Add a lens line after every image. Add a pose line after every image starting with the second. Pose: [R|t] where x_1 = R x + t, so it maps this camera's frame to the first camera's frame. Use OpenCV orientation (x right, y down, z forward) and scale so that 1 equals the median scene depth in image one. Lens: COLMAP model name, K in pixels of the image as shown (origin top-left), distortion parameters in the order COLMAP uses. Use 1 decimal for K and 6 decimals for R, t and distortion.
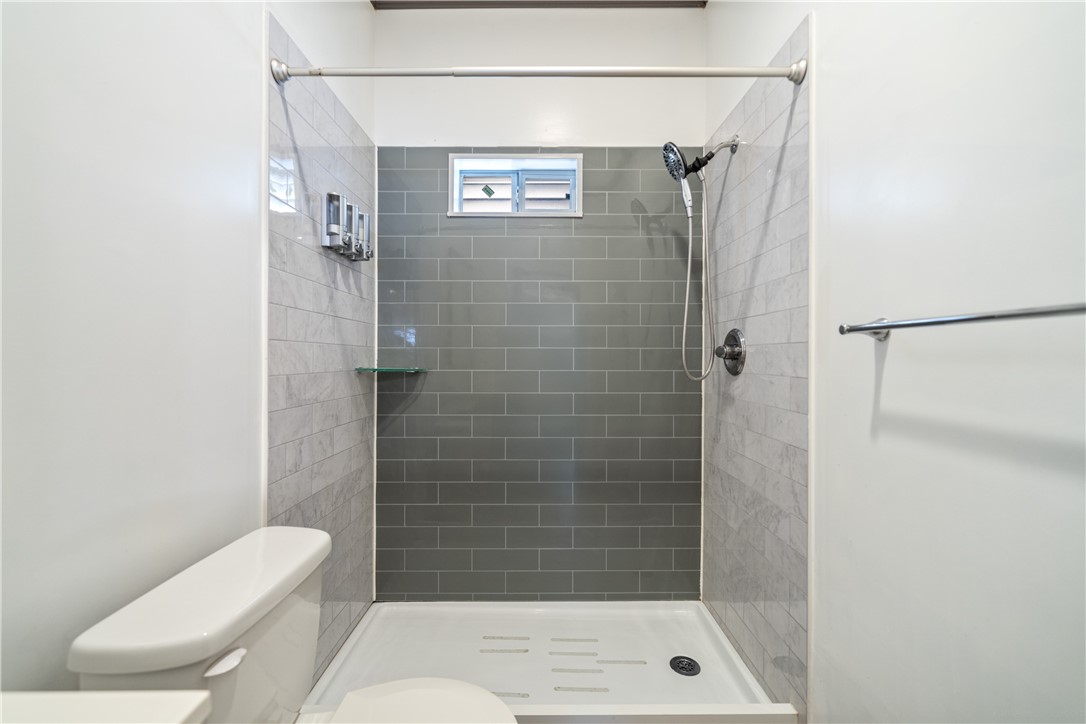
lens RADIAL K [[444.1, 0, 542.7], [0, 444.1, 359.5], [0, 0, 1]] dist [0.001854, 0.000077]
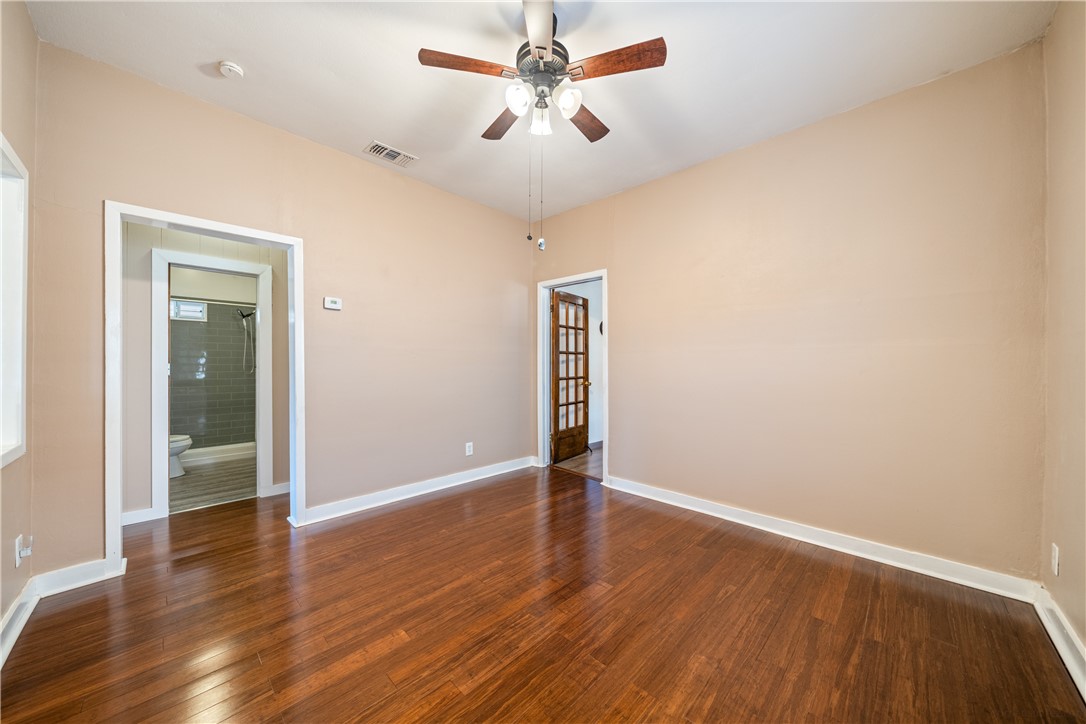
lens RADIAL K [[381.2, 0, 546.0], [0, 381.2, 364.9], [0, 0, 1]] dist [-0.001581, -0.000270]
pose [[0.694928, 0.001486, 0.719078, -0.204337], [0.002198, 0.999989, -0.004191, -0.006065], [-0.719076, 0.004493, 0.694917, -2.979509]]
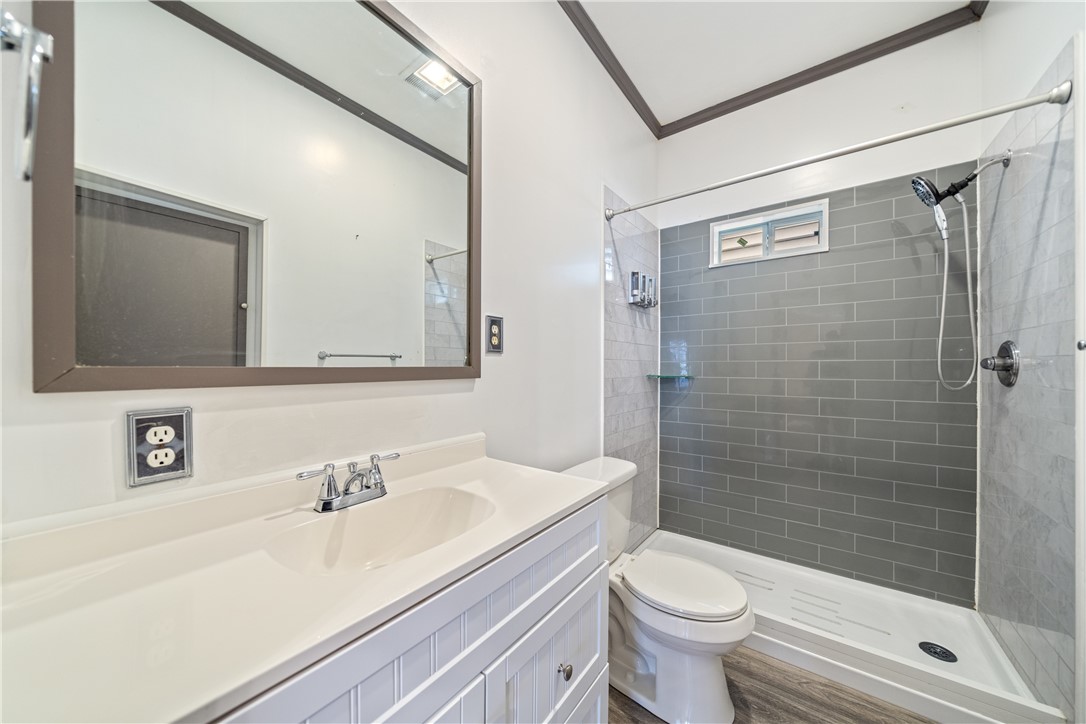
lens RADIAL K [[381.2, 0, 543.1], [0, 381.2, 366.7], [0, 0, 1]] dist [-0.001581, -0.000270]
pose [[0.797753, -0.000449, -0.602985, 0.110932], [-0.000743, 0.999998, -0.001728, -0.007665], [0.602984, 0.001827, 0.797751, -0.328859]]
